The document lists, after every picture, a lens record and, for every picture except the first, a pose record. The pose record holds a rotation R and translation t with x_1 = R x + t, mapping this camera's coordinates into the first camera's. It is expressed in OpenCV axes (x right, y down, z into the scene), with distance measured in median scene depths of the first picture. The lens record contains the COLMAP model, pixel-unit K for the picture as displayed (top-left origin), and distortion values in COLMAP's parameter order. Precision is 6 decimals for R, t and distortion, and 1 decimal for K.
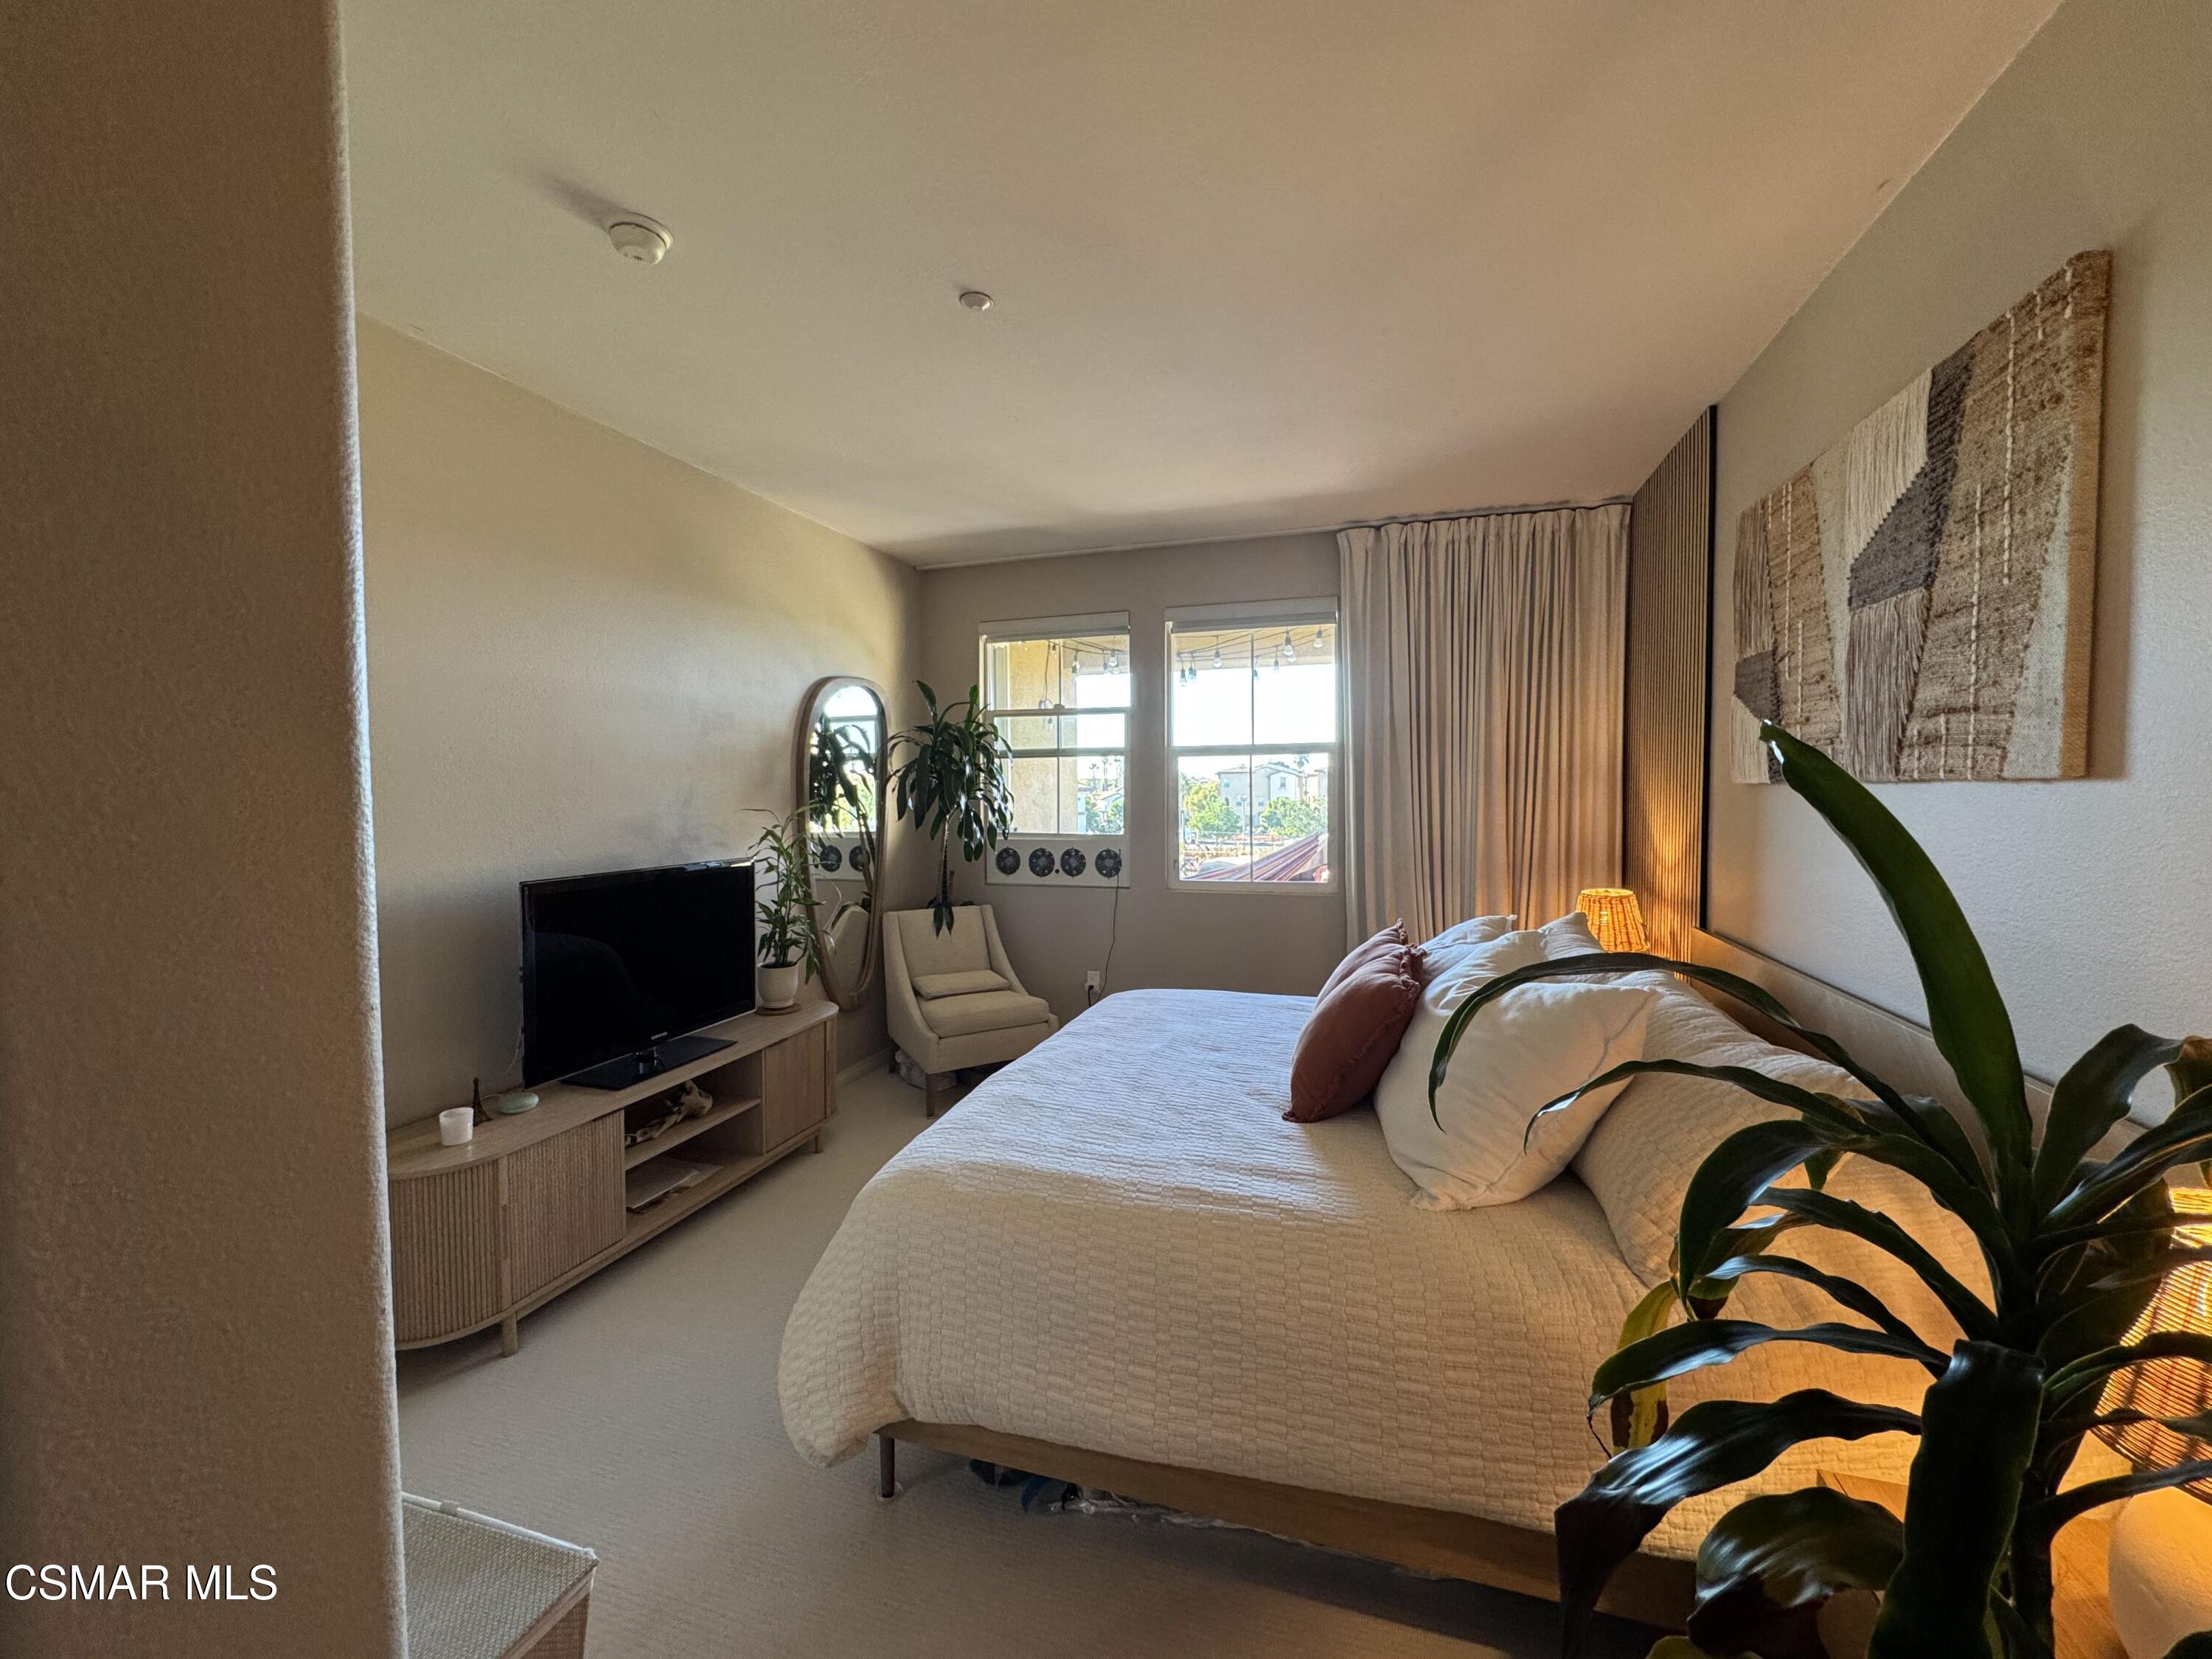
lens RADIAL K [[882.1, 0, 1105.4], [0, 882.1, 823.5], [0, 0, 1]] dist [-0.002809, 0.000592]
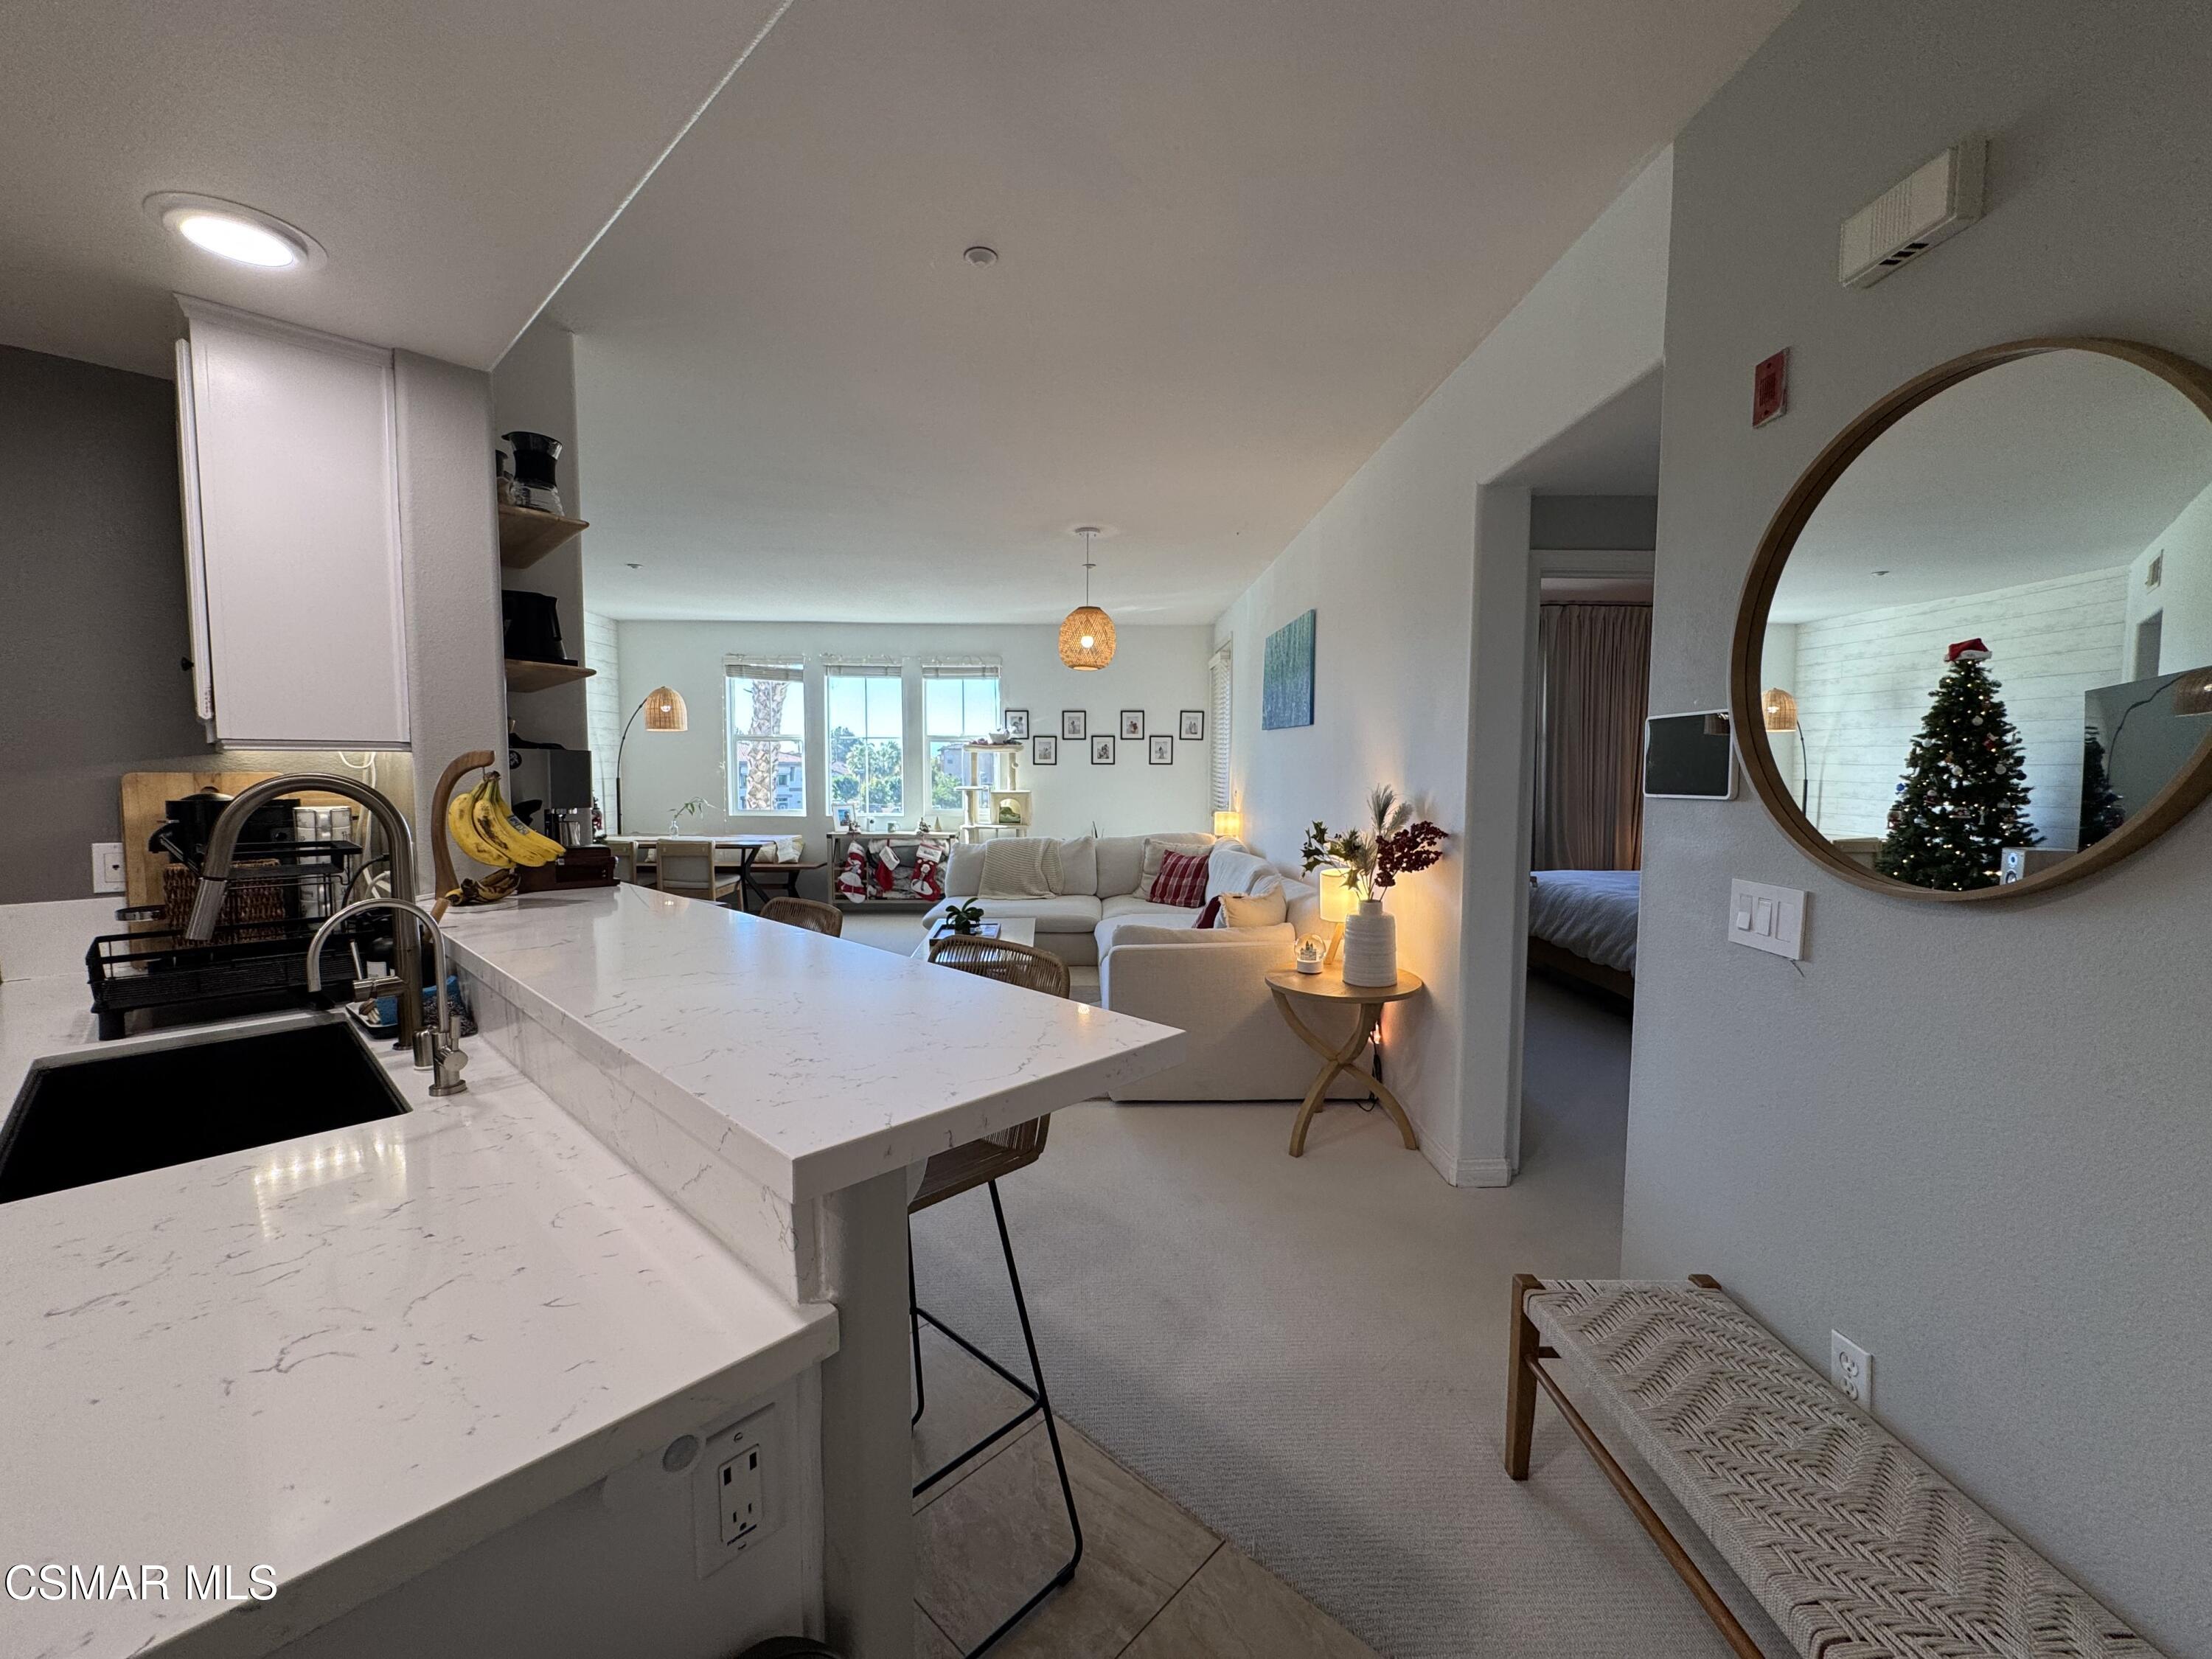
lens RADIAL K [[882.1, 0, 1104.8], [0, 882.1, 827.6], [0, 0, 1]] dist [-0.002809, 0.000592]
pose [[0.942241, -0.012374, 0.334708, -1.158742], [0.001777, 0.999488, 0.031947, 0.035952], [-0.334932, -0.029507, 0.941780, -0.327401]]
